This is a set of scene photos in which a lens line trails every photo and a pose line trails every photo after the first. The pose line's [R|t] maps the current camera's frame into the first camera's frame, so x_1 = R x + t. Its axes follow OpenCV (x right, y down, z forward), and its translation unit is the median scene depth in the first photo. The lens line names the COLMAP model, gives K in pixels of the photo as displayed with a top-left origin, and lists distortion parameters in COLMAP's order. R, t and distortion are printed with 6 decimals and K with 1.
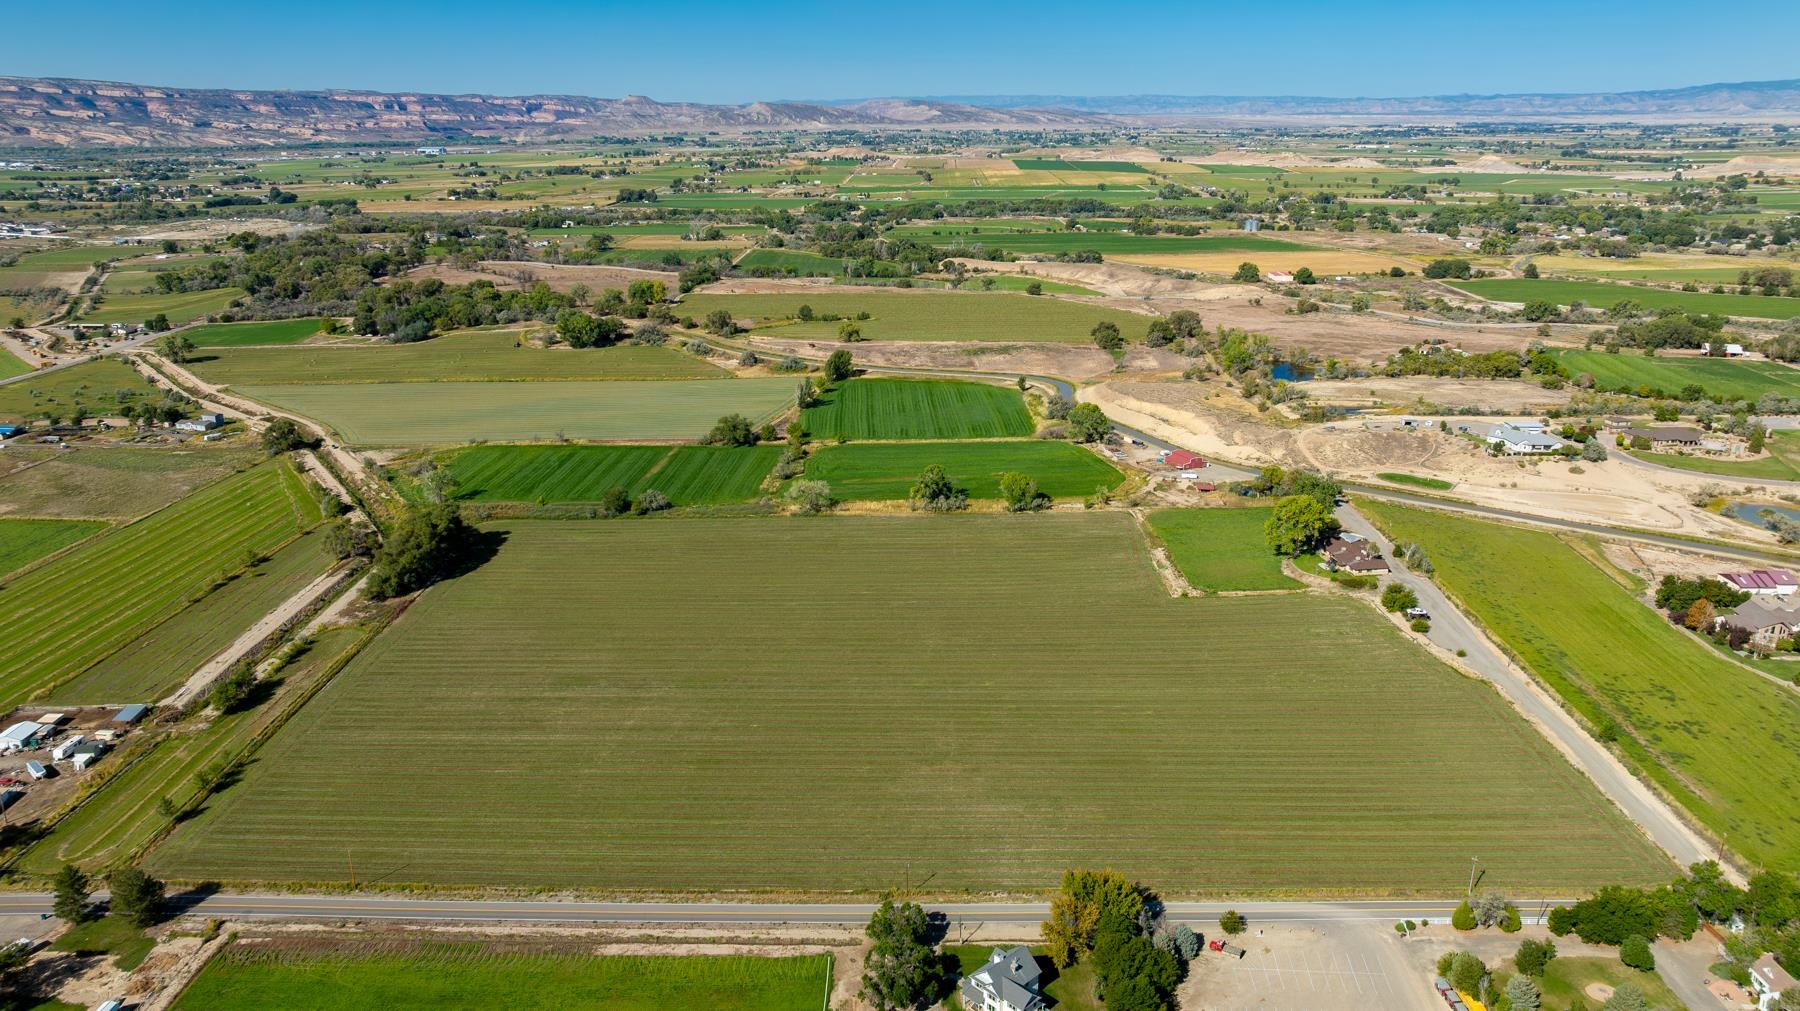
lens RADIAL K [[1265.9, 0, 910.9], [0, 1265.9, 500.4], [0, 0, 1]] dist [-0.038399, 0.042500]
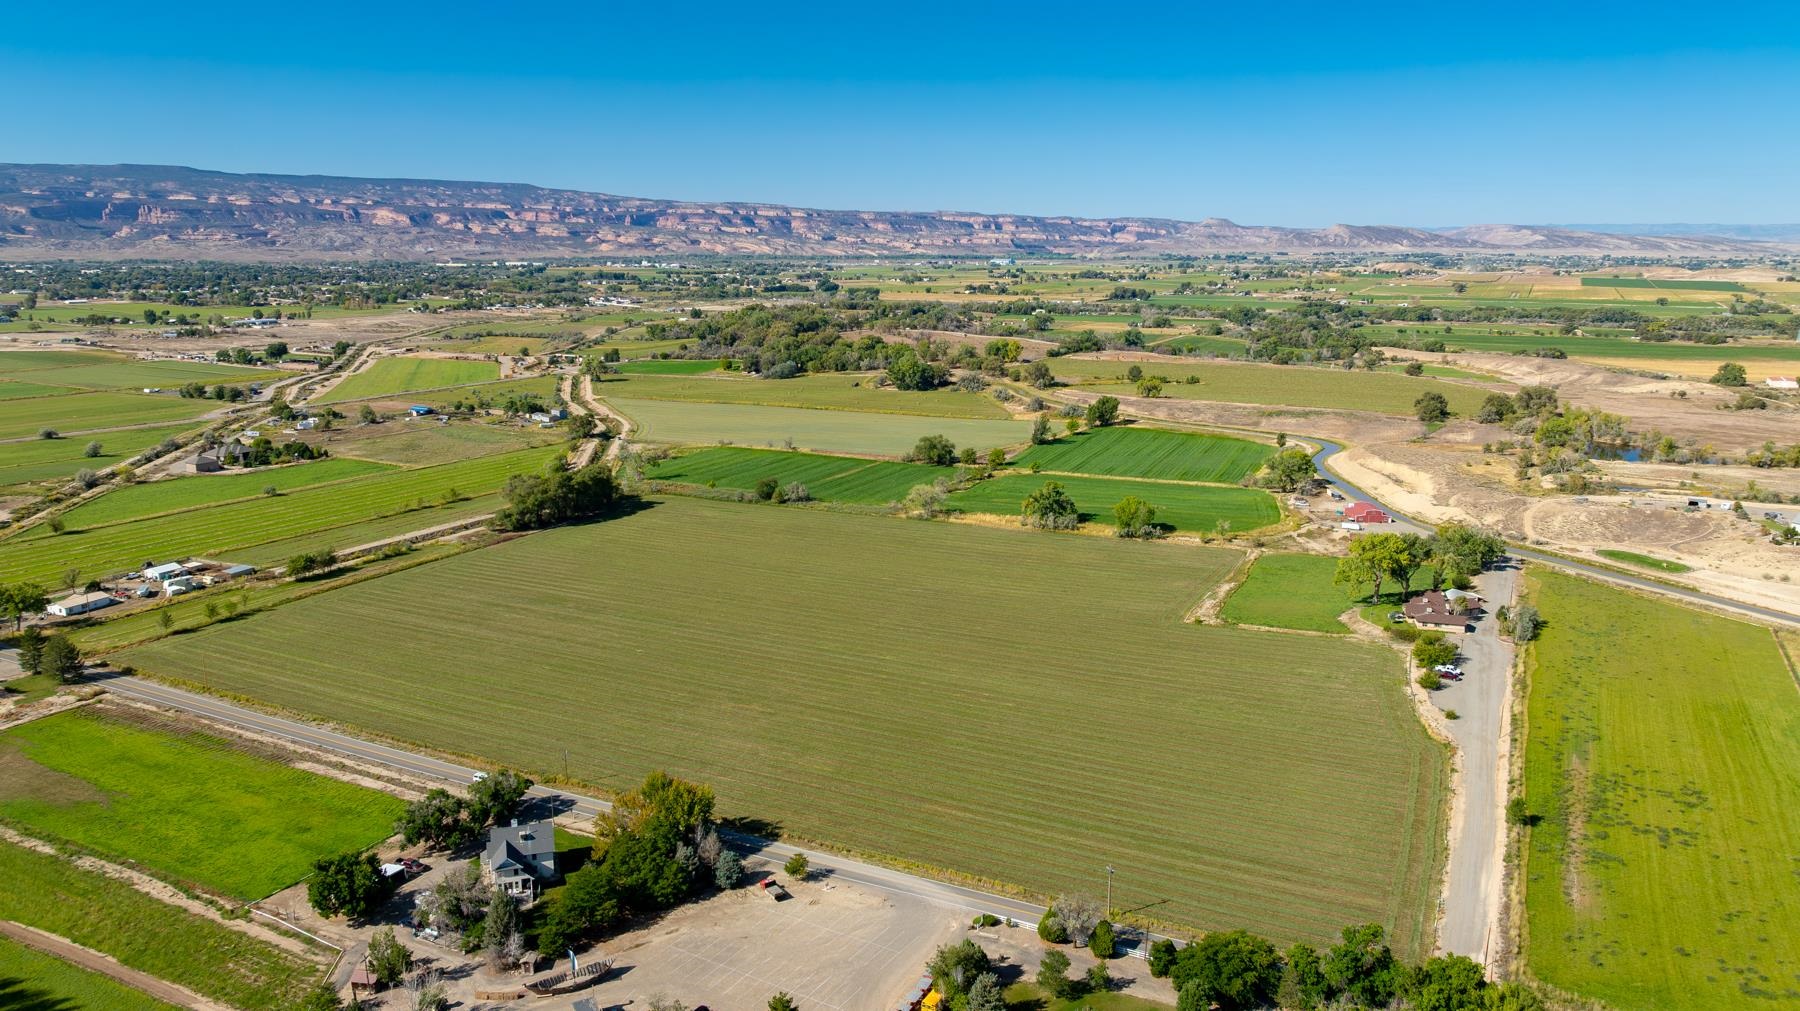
lens RADIAL K [[1265.9, 0, 907.2], [0, 1265.9, 493.7], [0, 0, 1]] dist [-0.038399, 0.042500]
pose [[0.899633, 0.092513, -0.426734, 0.228713], [-0.134312, 0.988545, -0.068844, 0.042739], [0.415476, 0.119250, 0.901753, 0.067915]]
